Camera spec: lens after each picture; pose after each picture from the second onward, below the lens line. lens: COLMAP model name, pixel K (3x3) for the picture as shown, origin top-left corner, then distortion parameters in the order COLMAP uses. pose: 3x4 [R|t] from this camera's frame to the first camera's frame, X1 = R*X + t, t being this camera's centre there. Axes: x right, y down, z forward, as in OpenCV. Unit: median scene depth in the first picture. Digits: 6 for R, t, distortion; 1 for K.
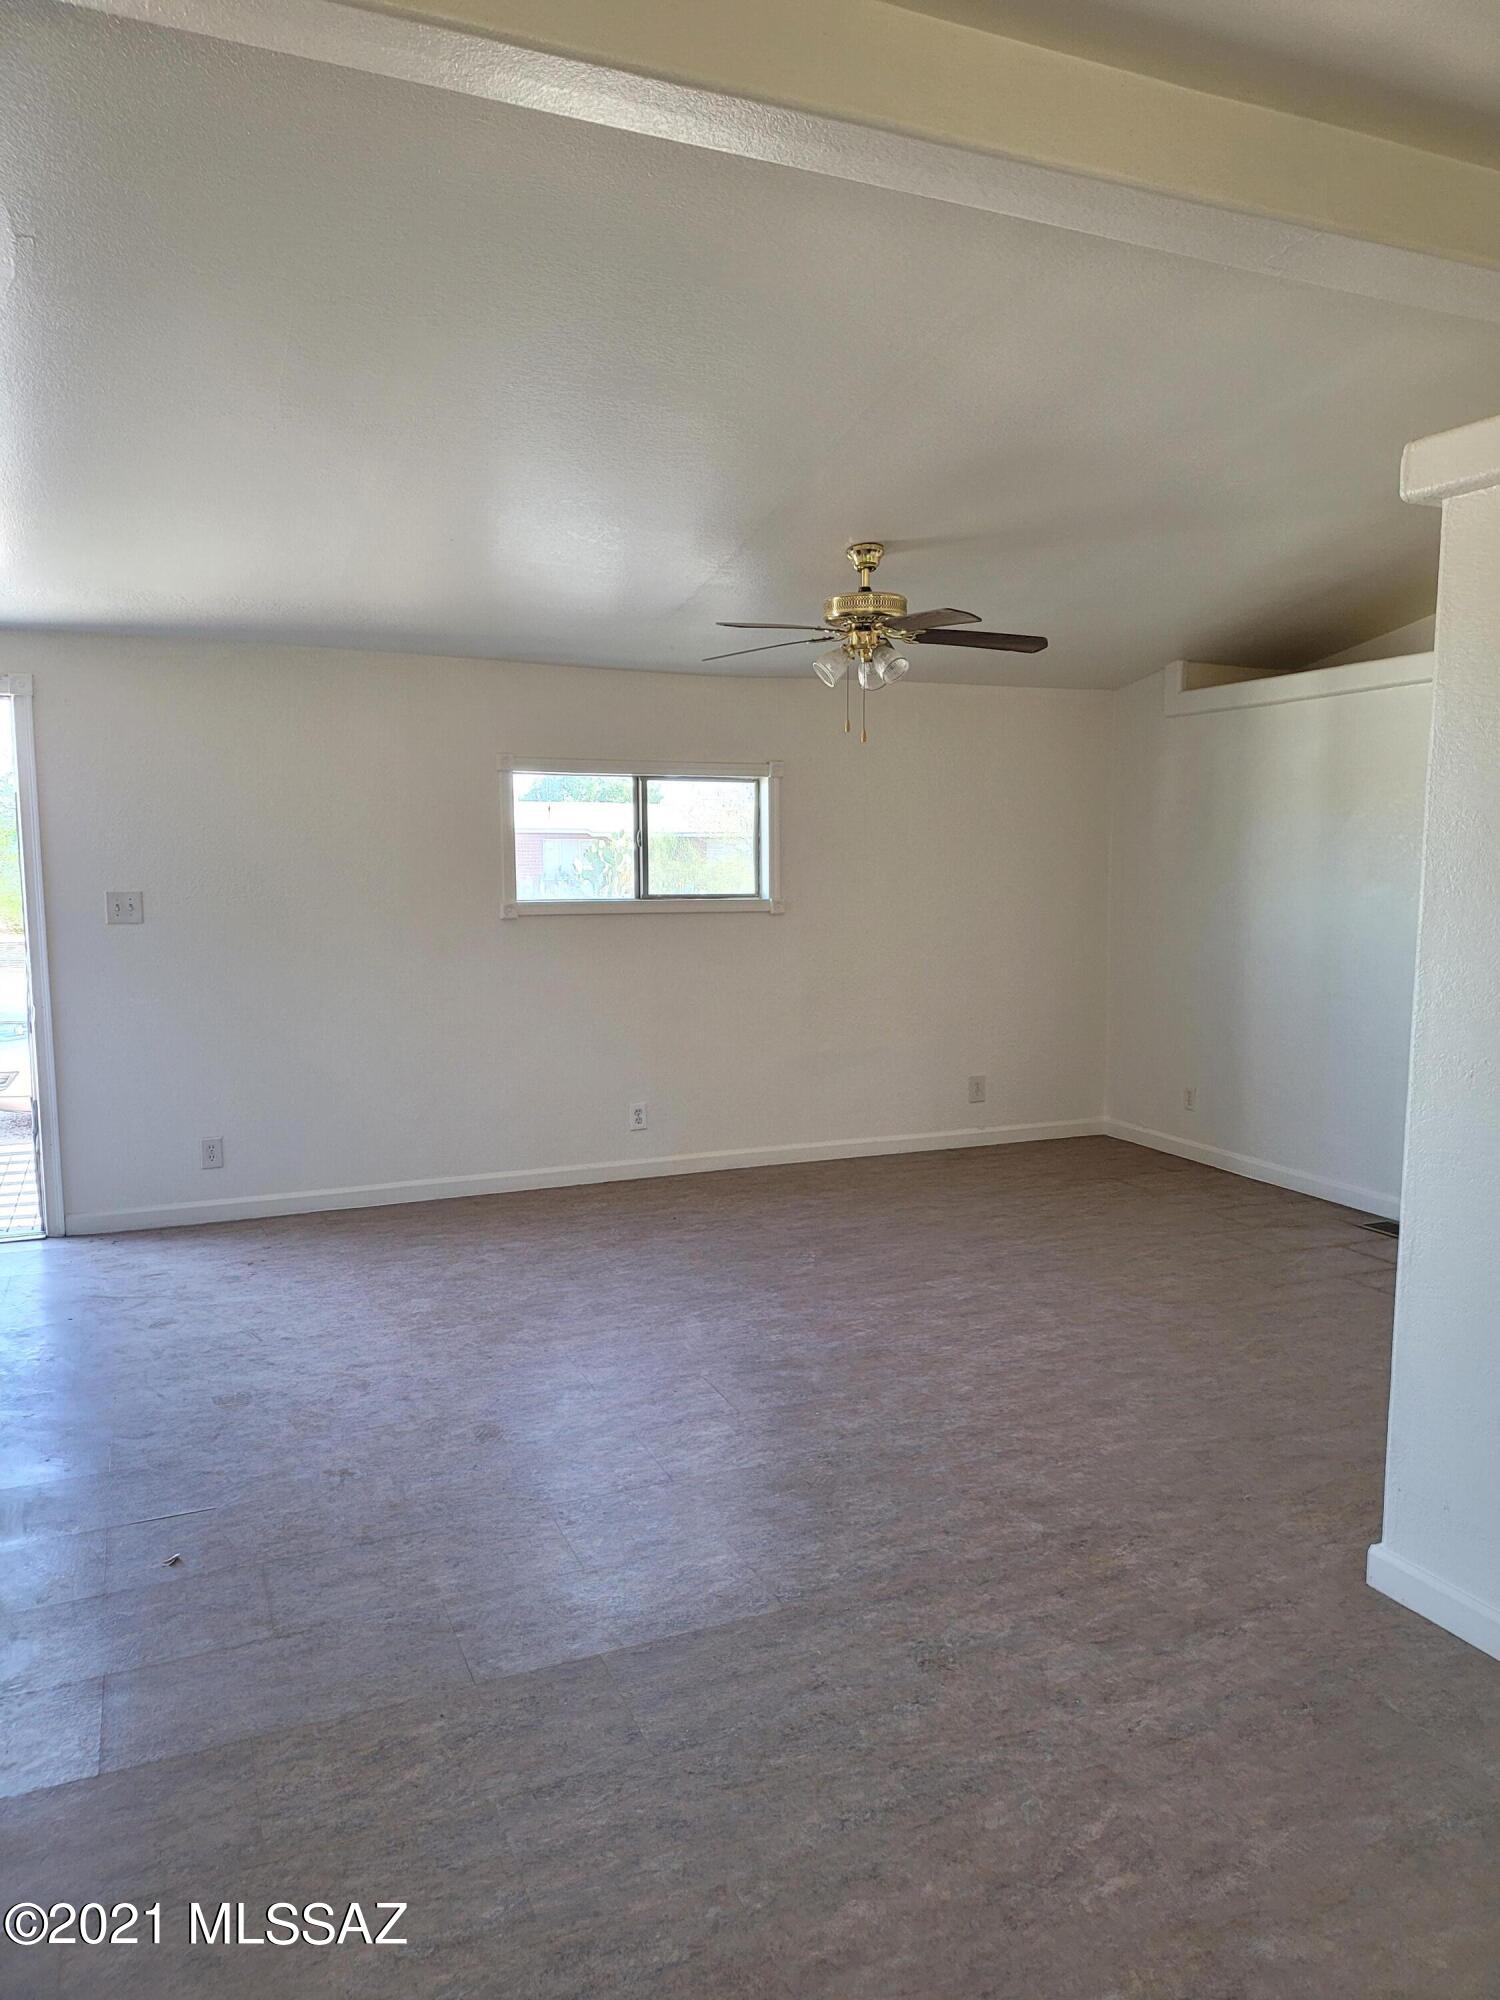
lens RADIAL K [[1392.0, 0, 763.9], [0, 1392.0, 999.0], [0, 0, 1]] dist [0.070511, -0.079232]
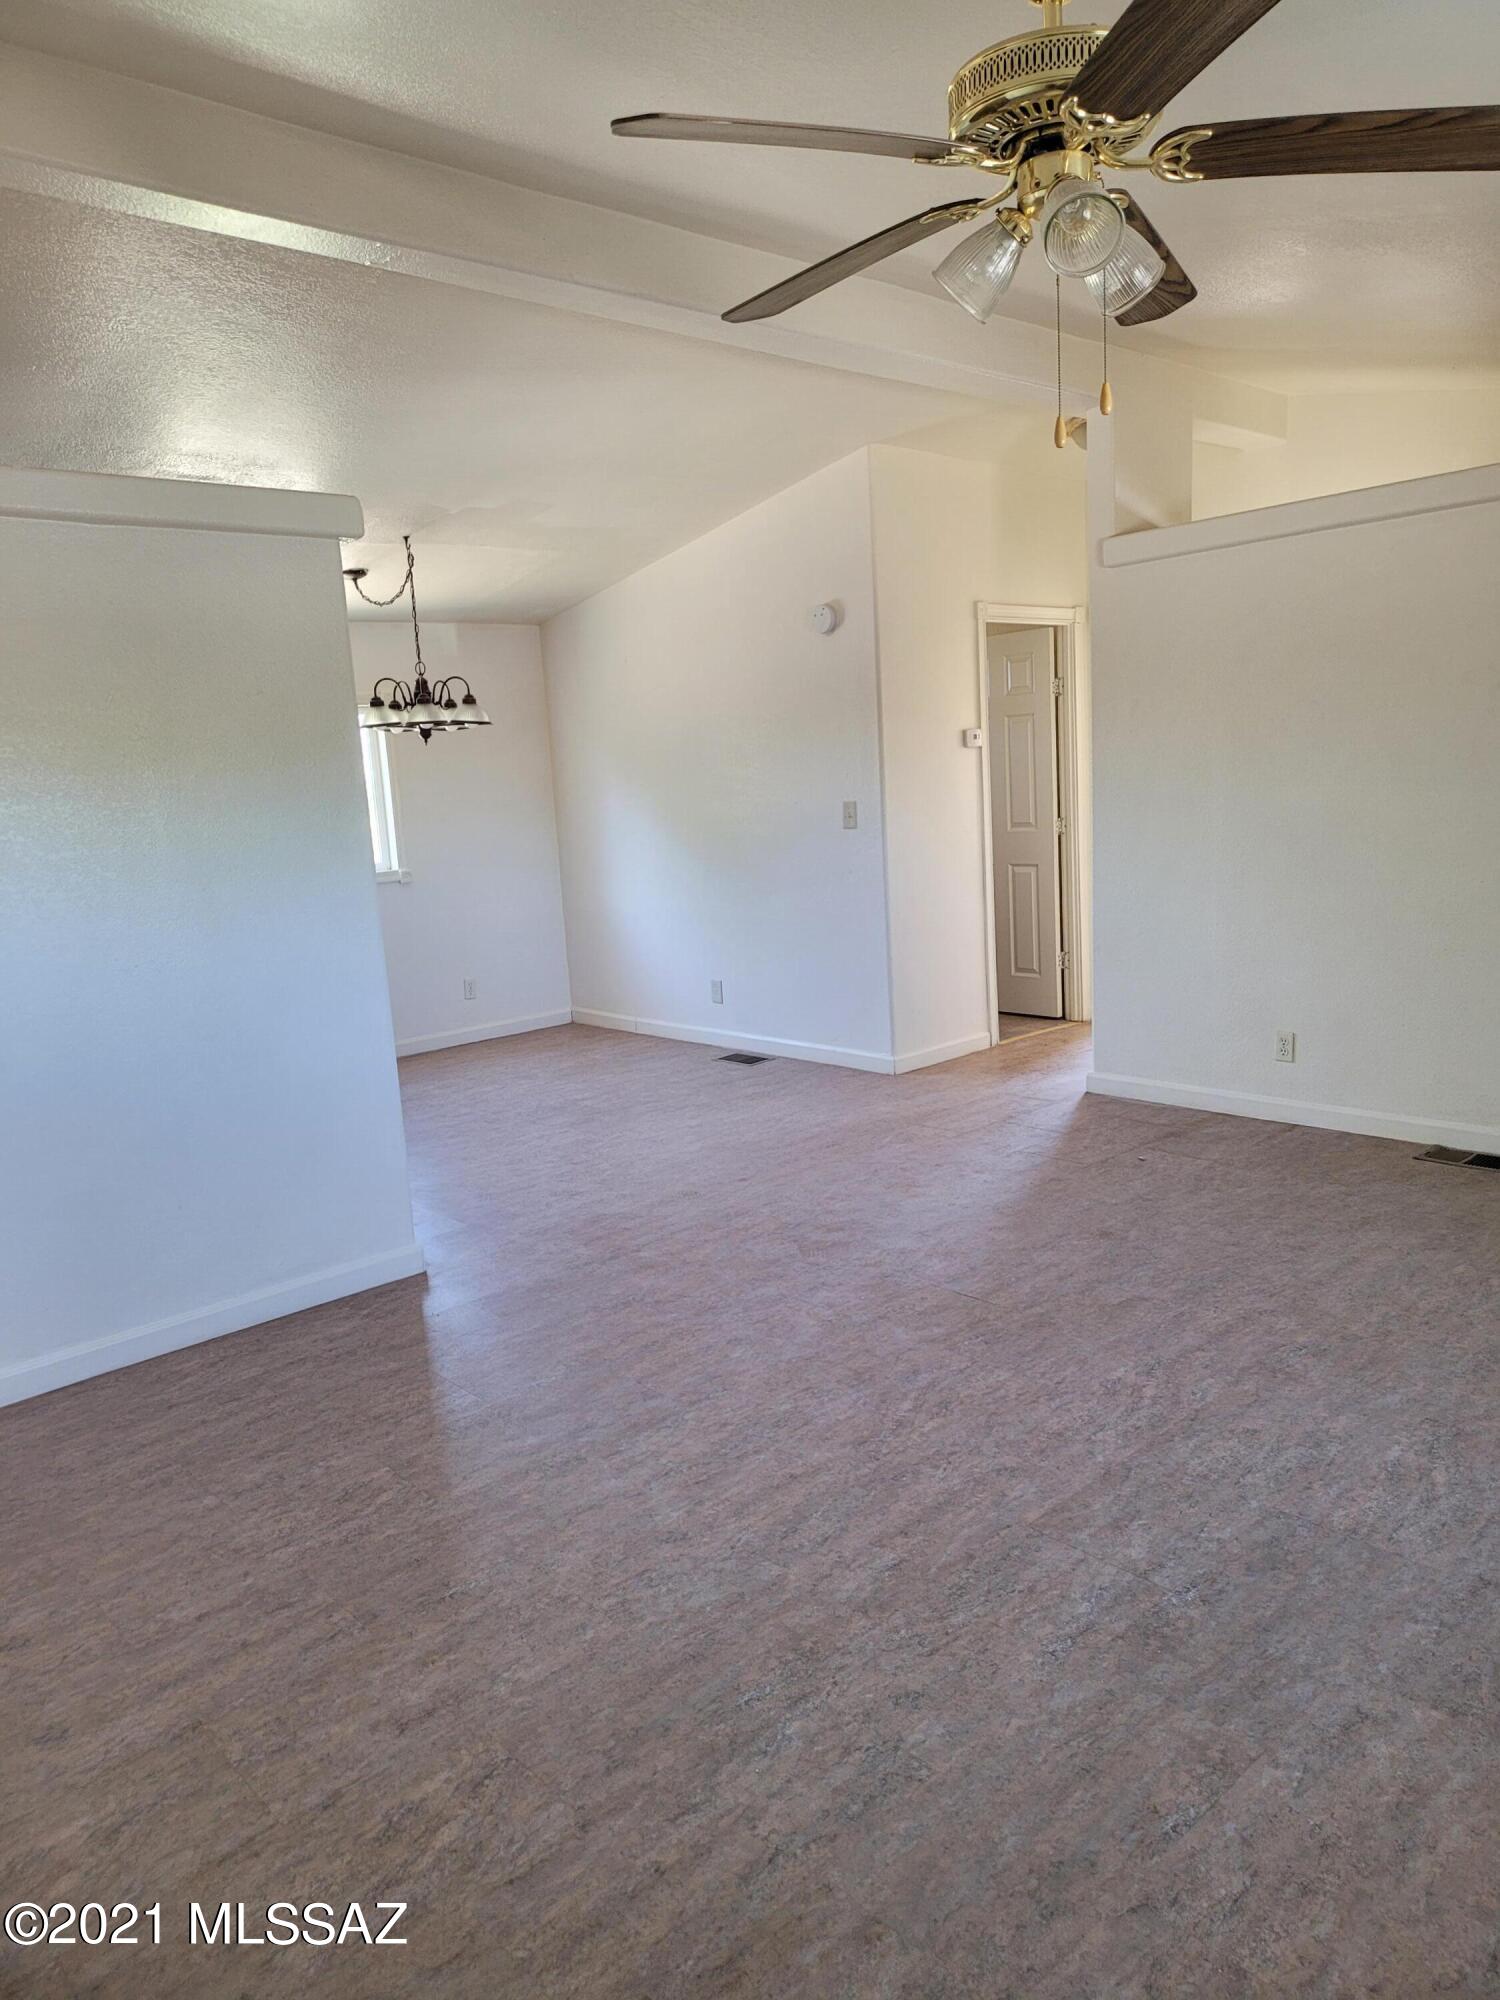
lens RADIAL K [[1392.0, 0, 763.9], [0, 1392.0, 999.0], [0, 0, 1]] dist [0.070511, -0.079232]
pose [[-0.945197, 0.102741, -0.309915, 0.333270], [0.019938, 0.965591, 0.259299, -0.151950], [0.325892, 0.238910, -0.914722, 1.542744]]
